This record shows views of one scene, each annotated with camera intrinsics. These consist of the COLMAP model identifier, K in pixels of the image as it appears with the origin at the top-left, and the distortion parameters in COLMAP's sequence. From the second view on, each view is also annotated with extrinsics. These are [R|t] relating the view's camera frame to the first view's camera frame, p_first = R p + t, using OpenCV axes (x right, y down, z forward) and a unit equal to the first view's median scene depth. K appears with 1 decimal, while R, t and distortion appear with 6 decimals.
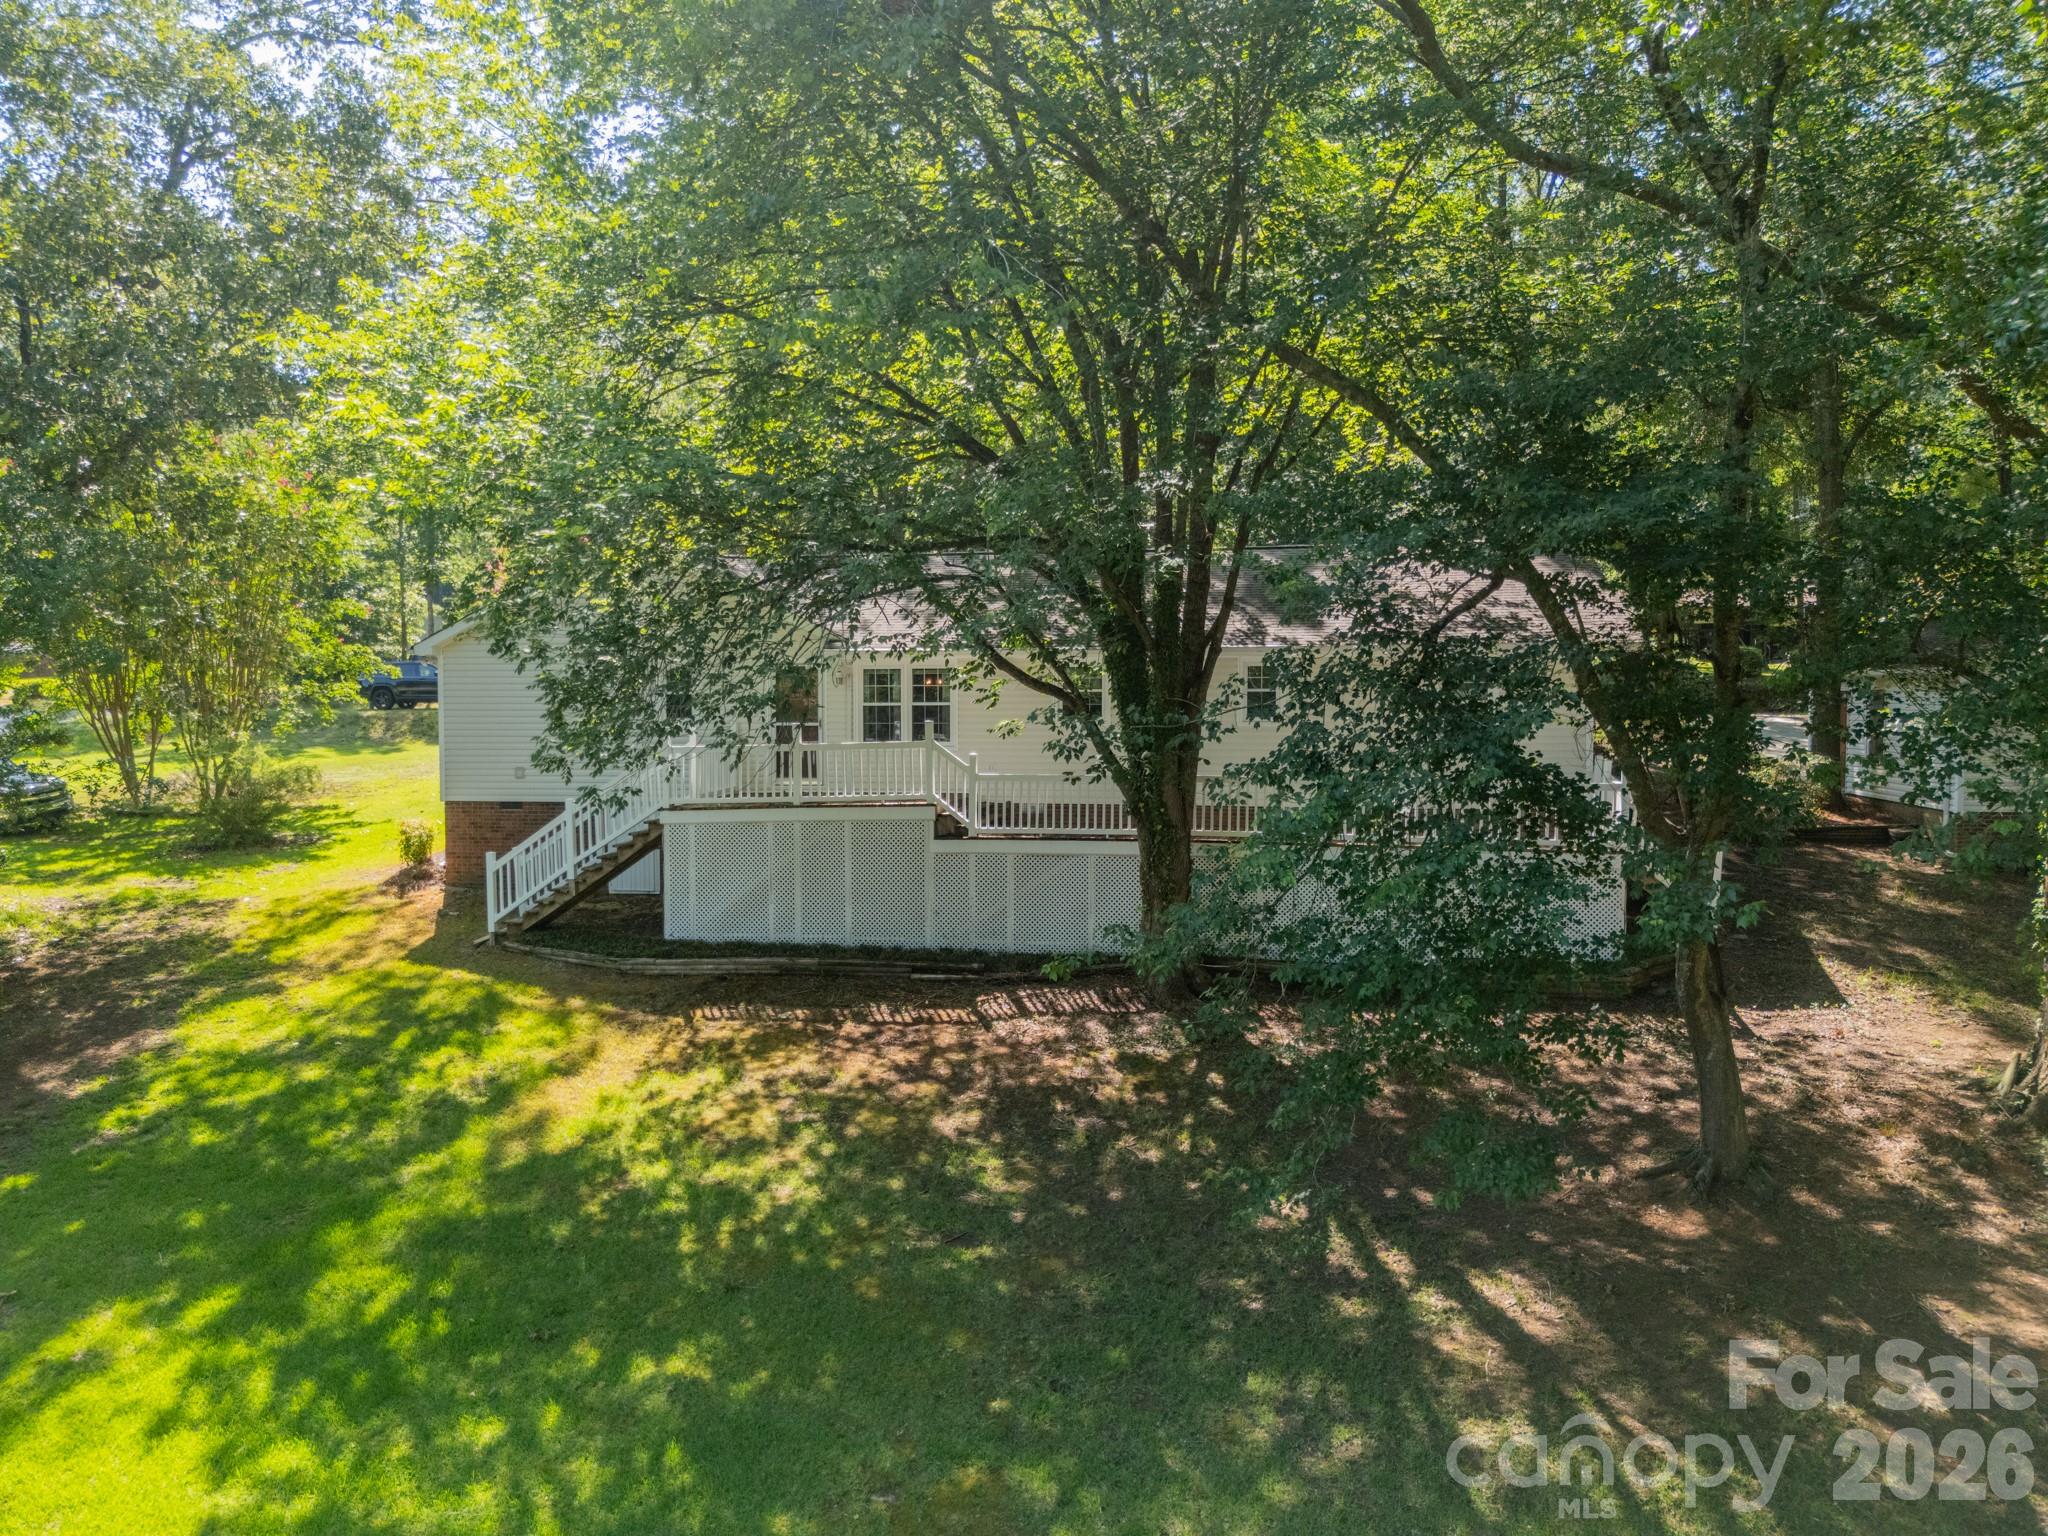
lens RADIAL K [[1517.5, 0, 1033.1], [0, 1517.5, 760.4], [0, 0, 1]] dist [0.059459, -0.061137]
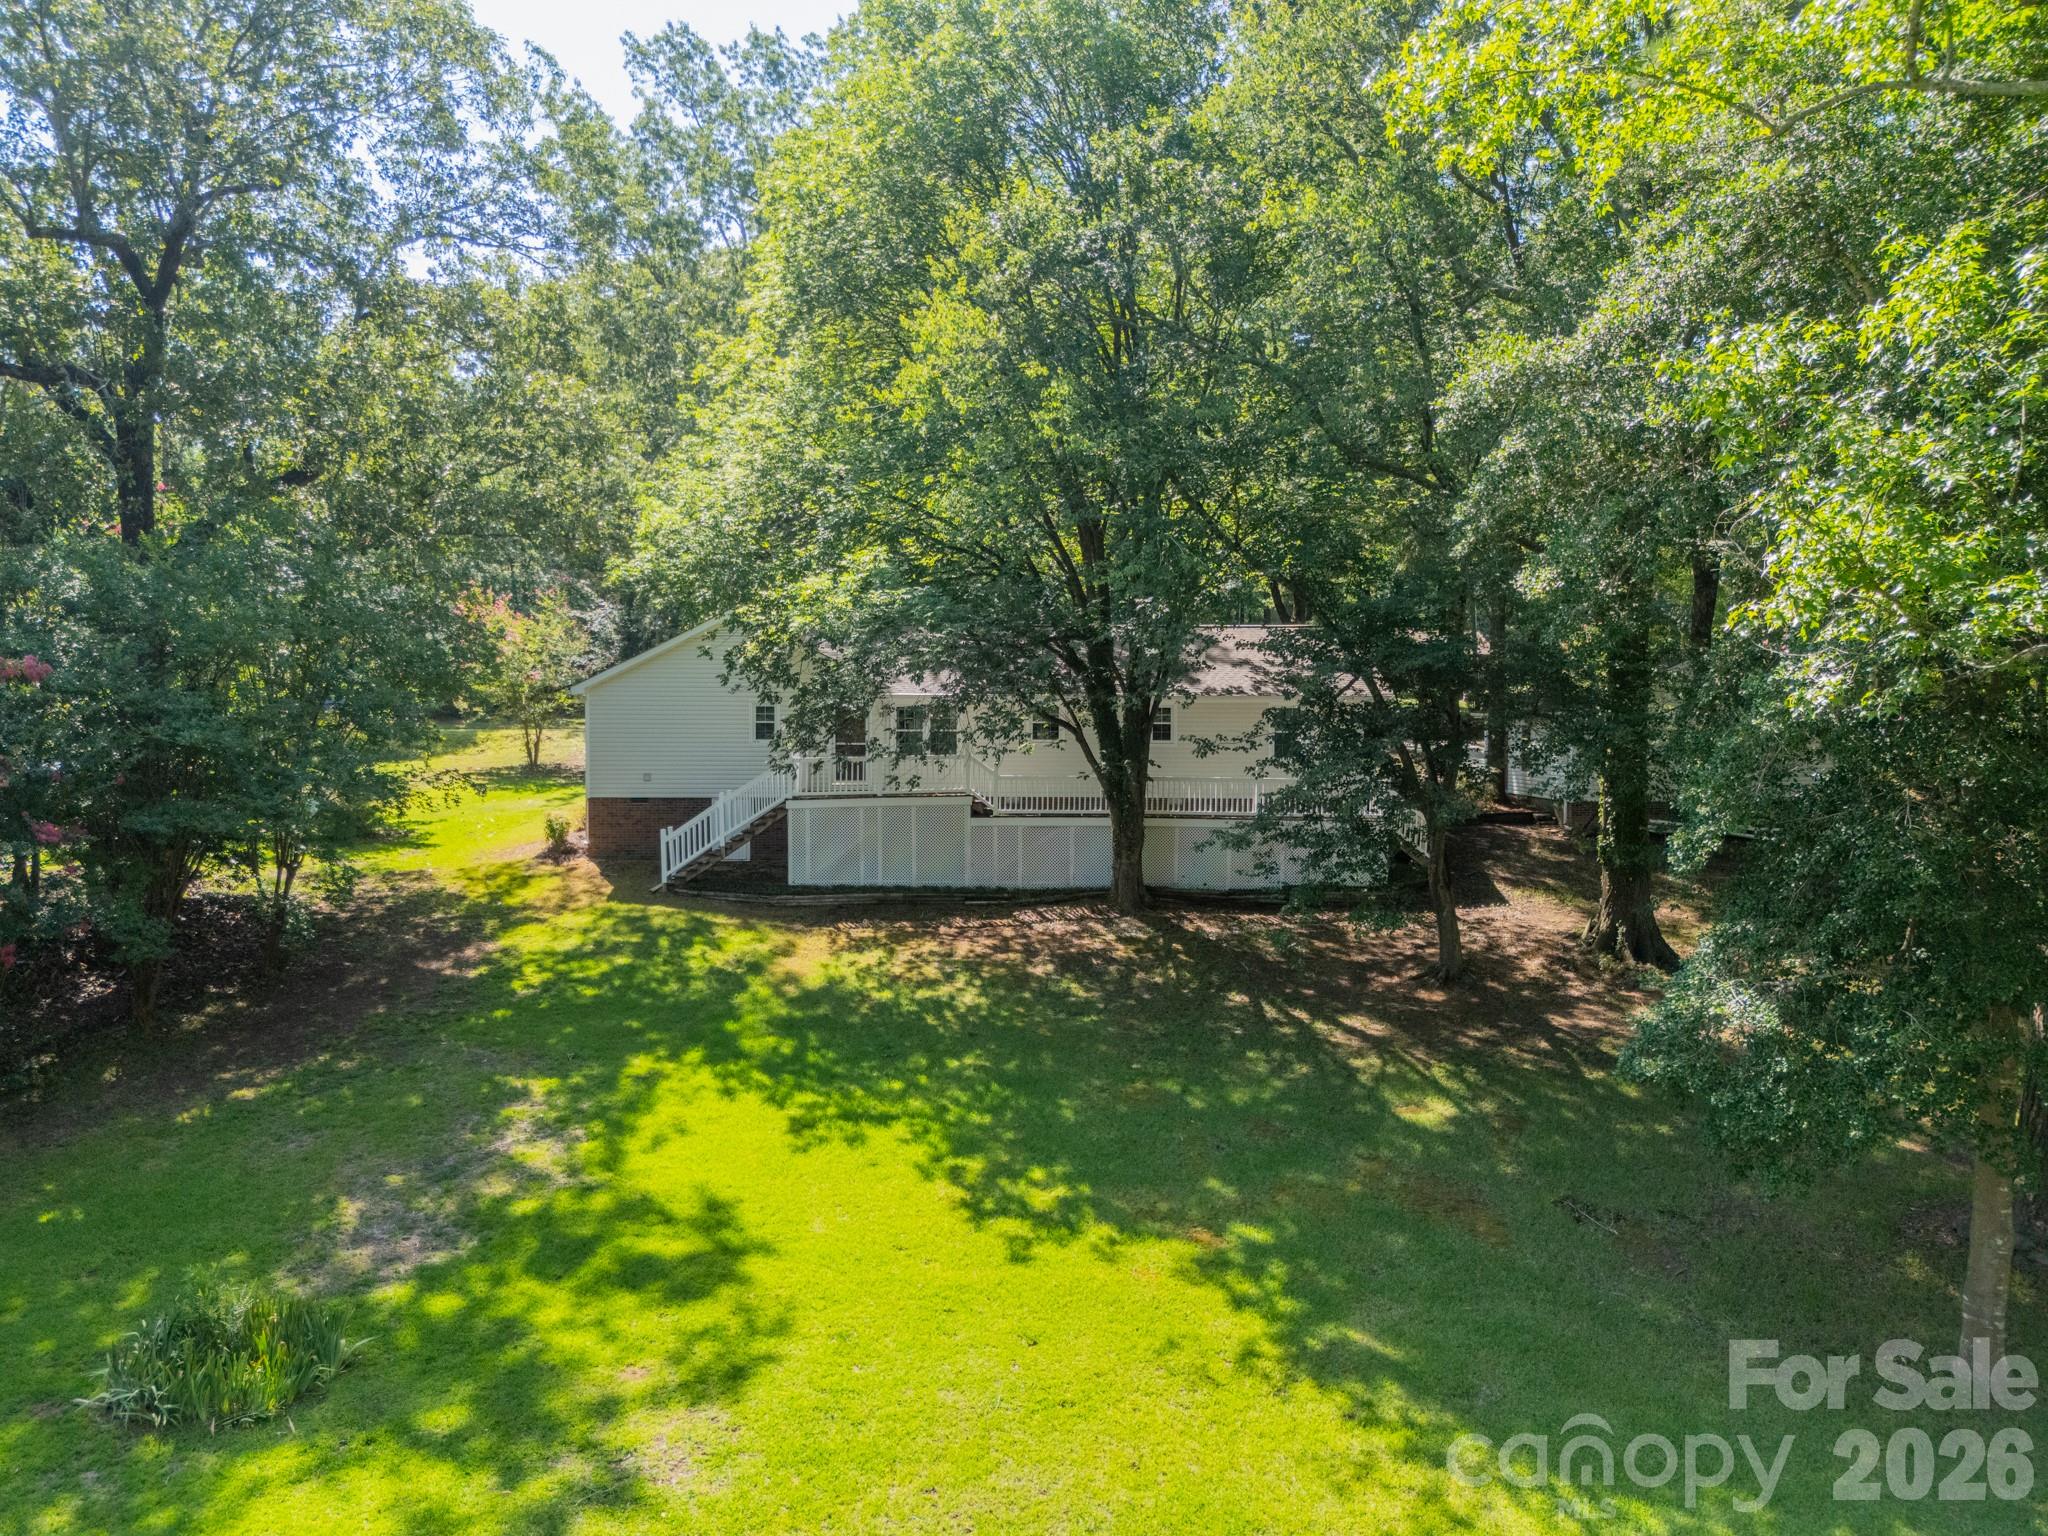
lens RADIAL K [[1517.5, 0, 1033.1], [0, 1517.5, 760.4], [0, 0, 1]] dist [0.059459, -0.061137]
pose [[0.982624, 0.001340, 0.185604, -0.362179], [0.001853, 0.999853, -0.017031, 0.024980], [-0.185600, 0.017079, 0.982477, -0.677188]]
